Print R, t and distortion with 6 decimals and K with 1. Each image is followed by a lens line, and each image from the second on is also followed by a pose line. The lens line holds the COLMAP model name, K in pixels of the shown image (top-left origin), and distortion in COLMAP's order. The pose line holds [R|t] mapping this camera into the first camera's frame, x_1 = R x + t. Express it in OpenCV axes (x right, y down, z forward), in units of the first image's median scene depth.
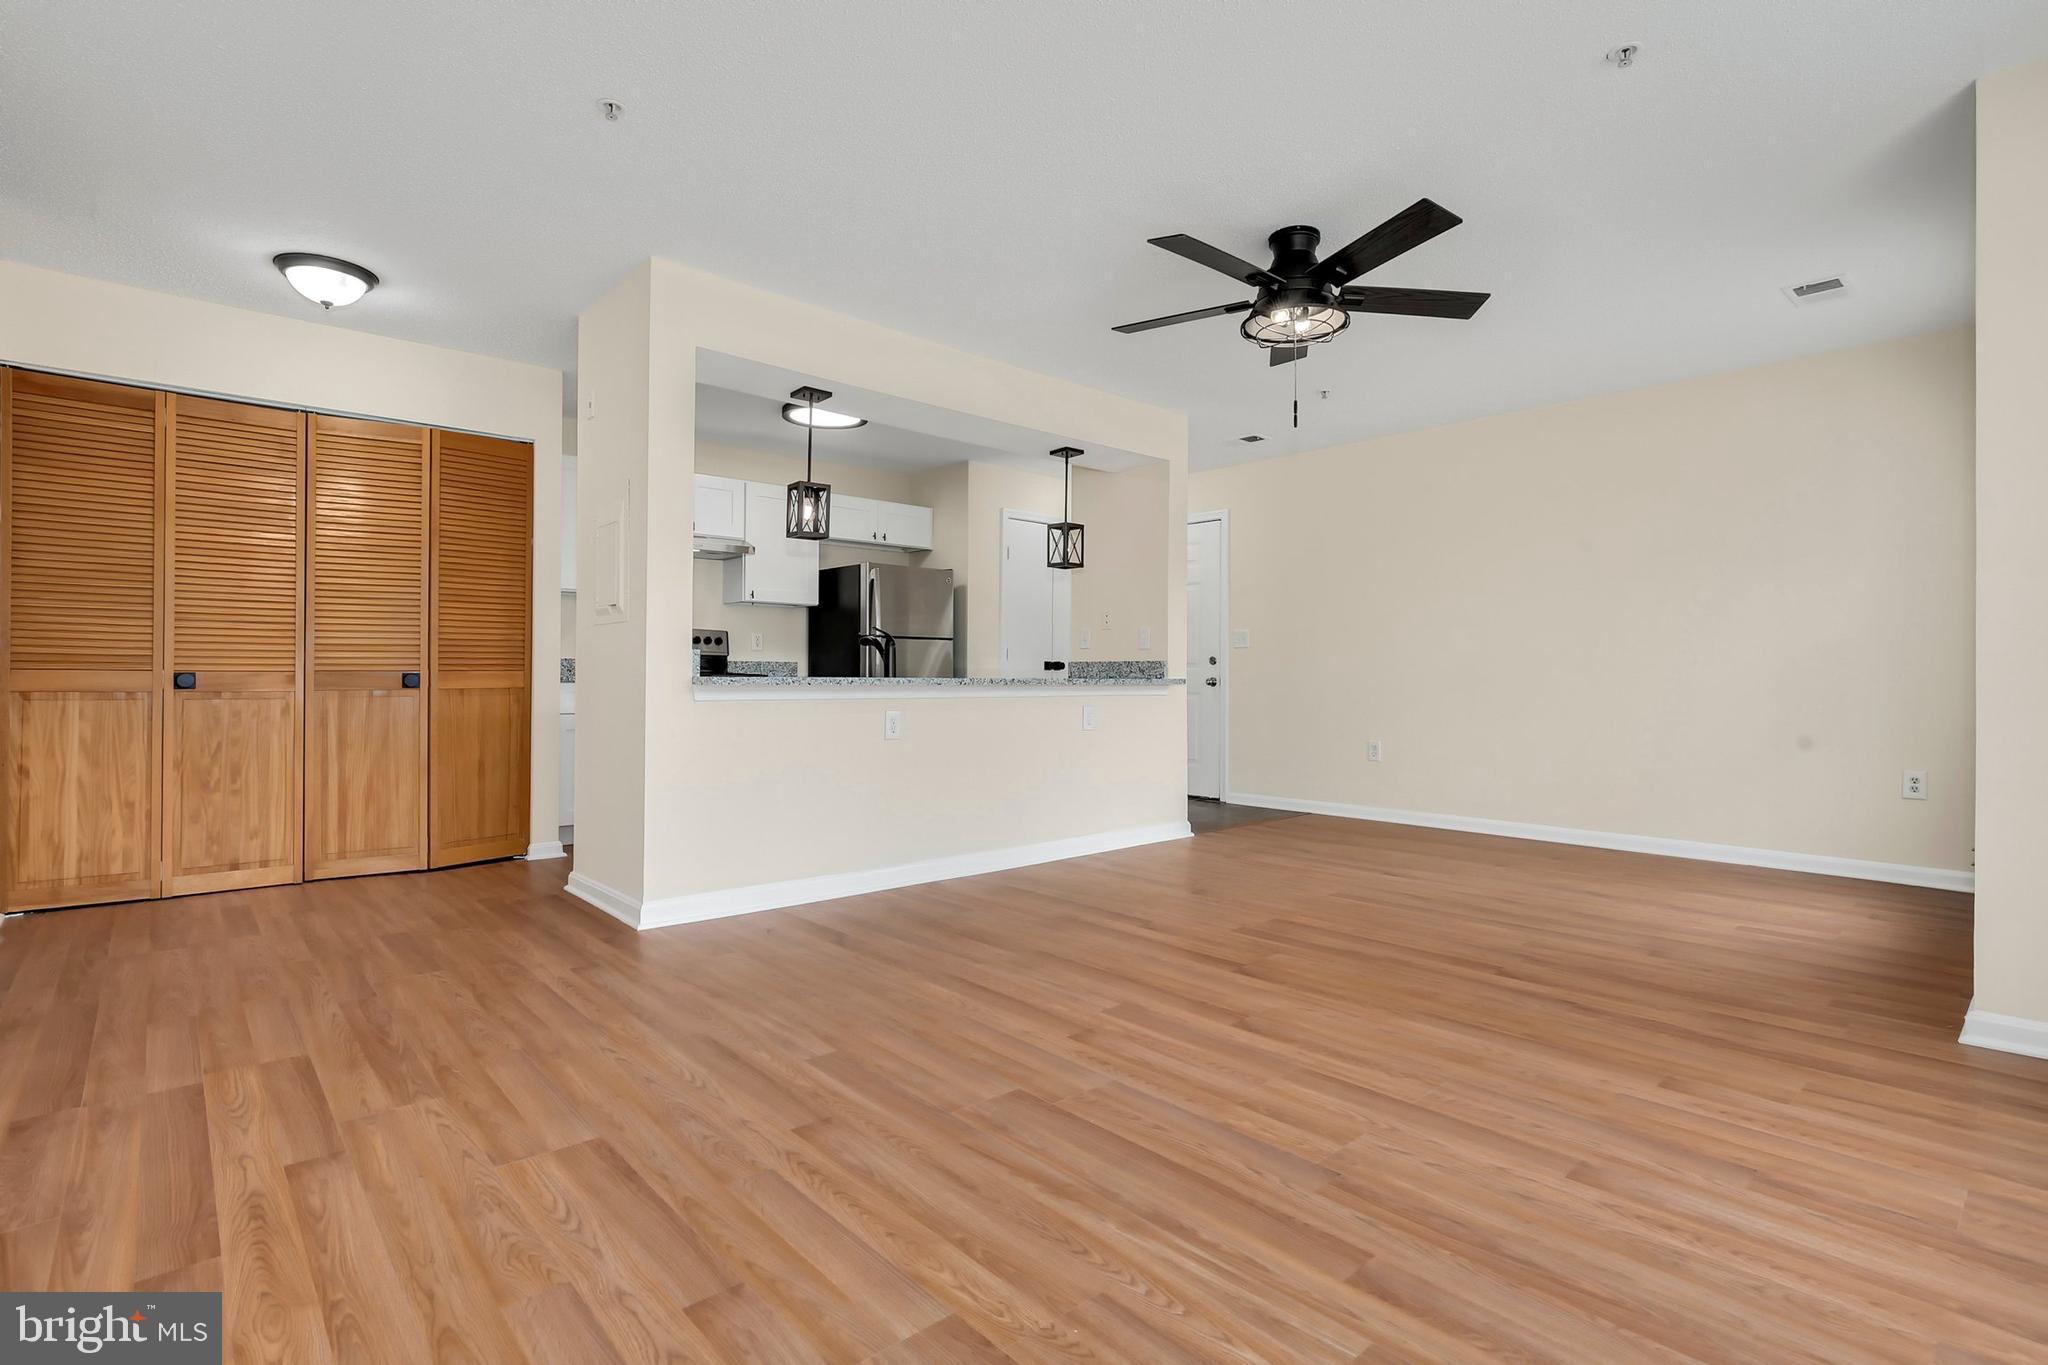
lens RADIAL K [[953.2, 0, 1031.3], [0, 953.2, 671.1], [0, 0, 1]] dist [-0.021800, 0.005812]
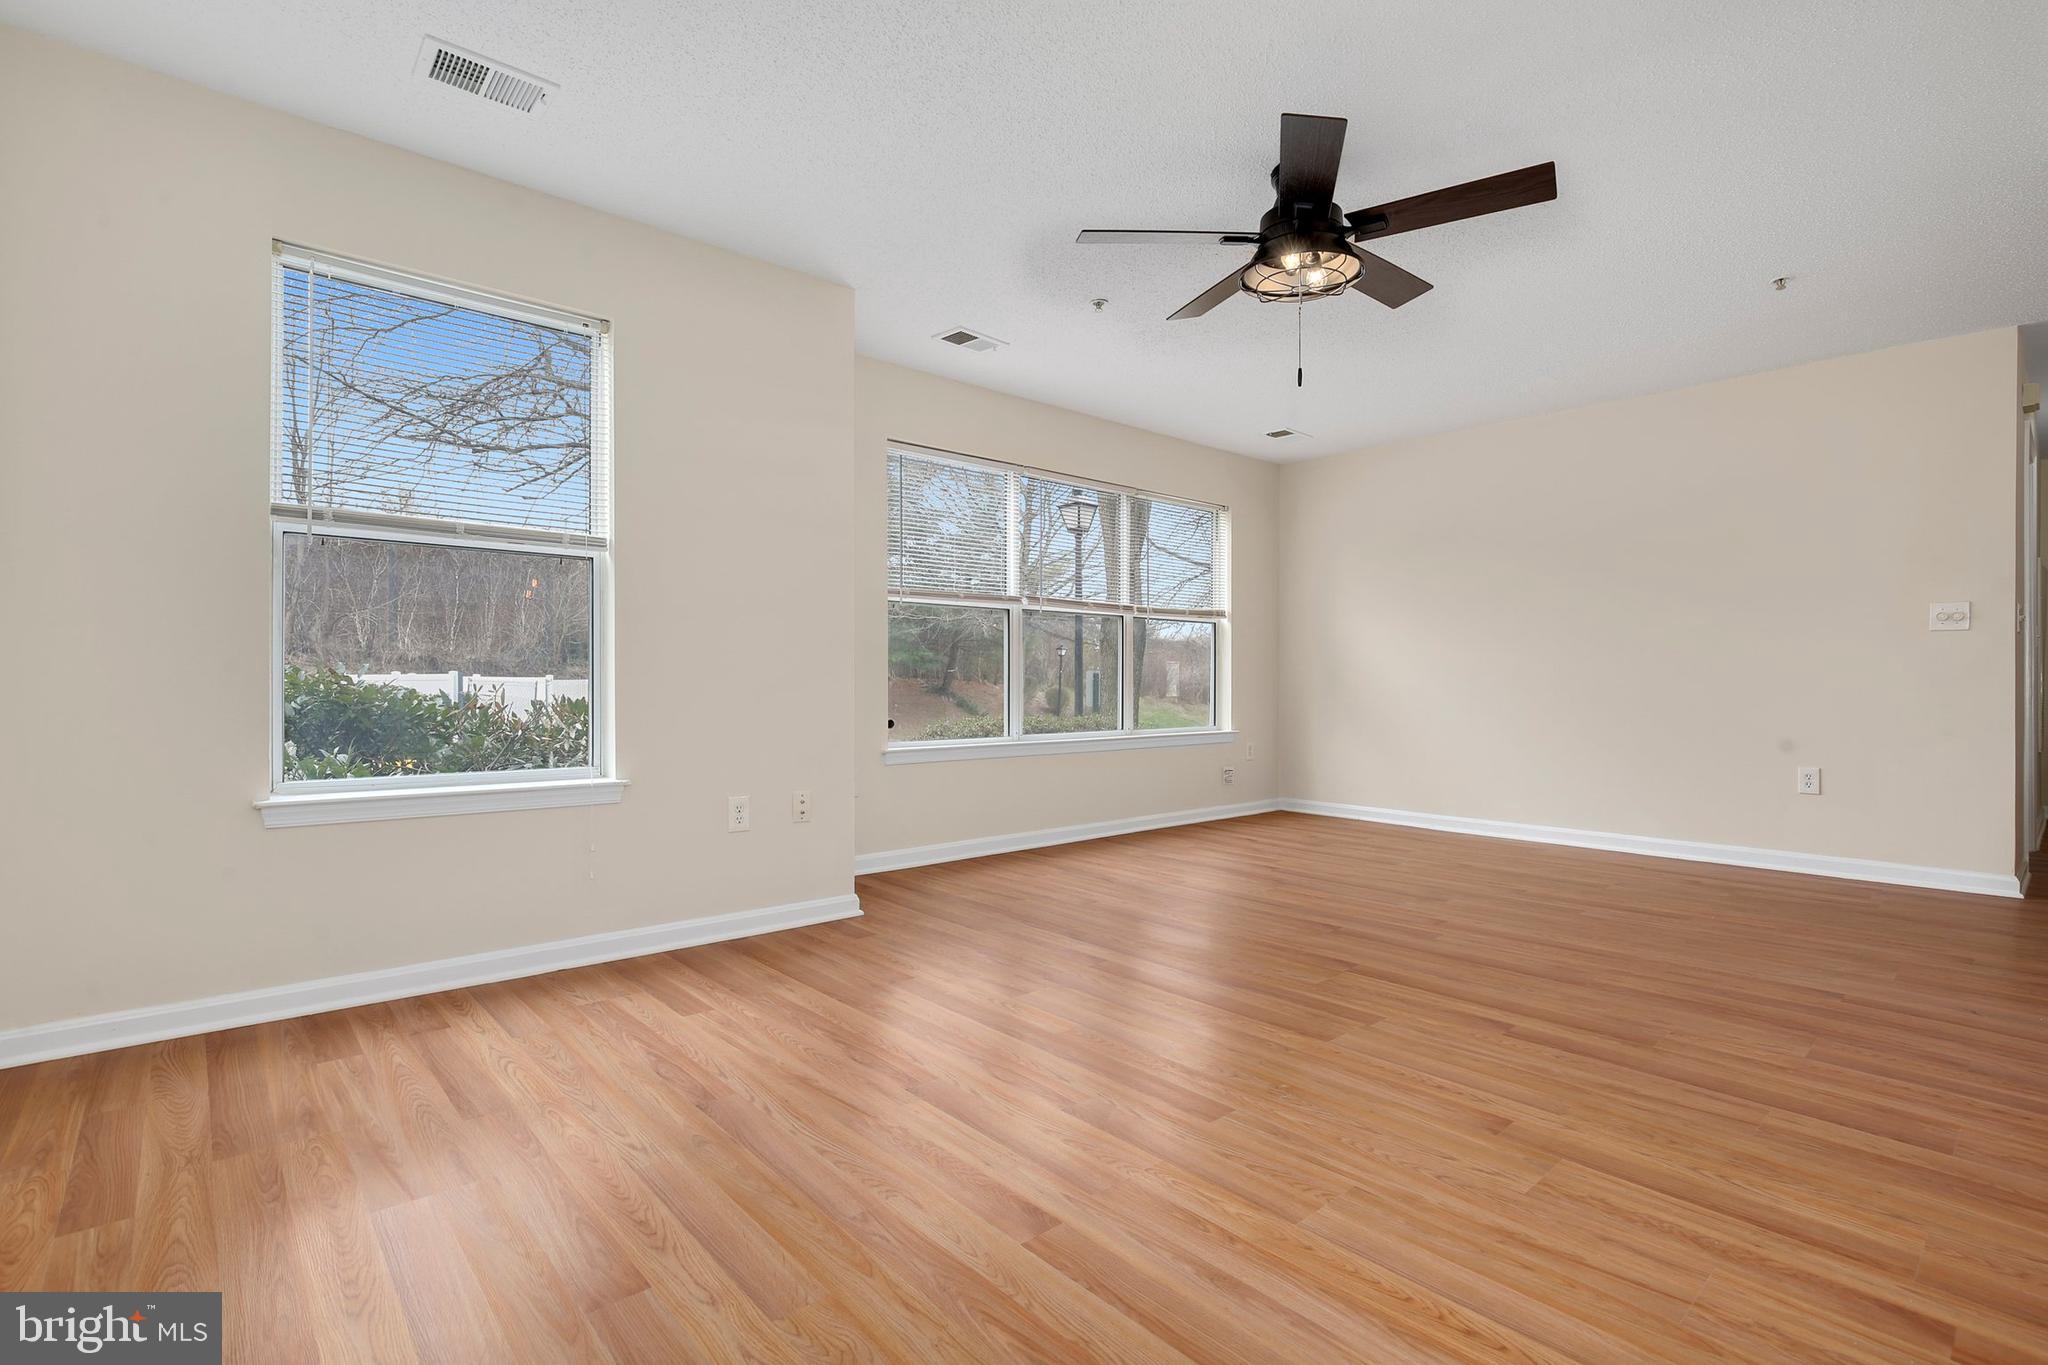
lens RADIAL K [[953.2, 0, 1017.0], [0, 953.2, 693.2], [0, 0, 1]] dist [-0.021800, 0.005812]
pose [[-0.999746, -0.007102, 0.021386, 0.409226], [-0.007000, 0.999964, 0.004823, 0.012141], [-0.021419, 0.004673, -0.999760, 1.483367]]
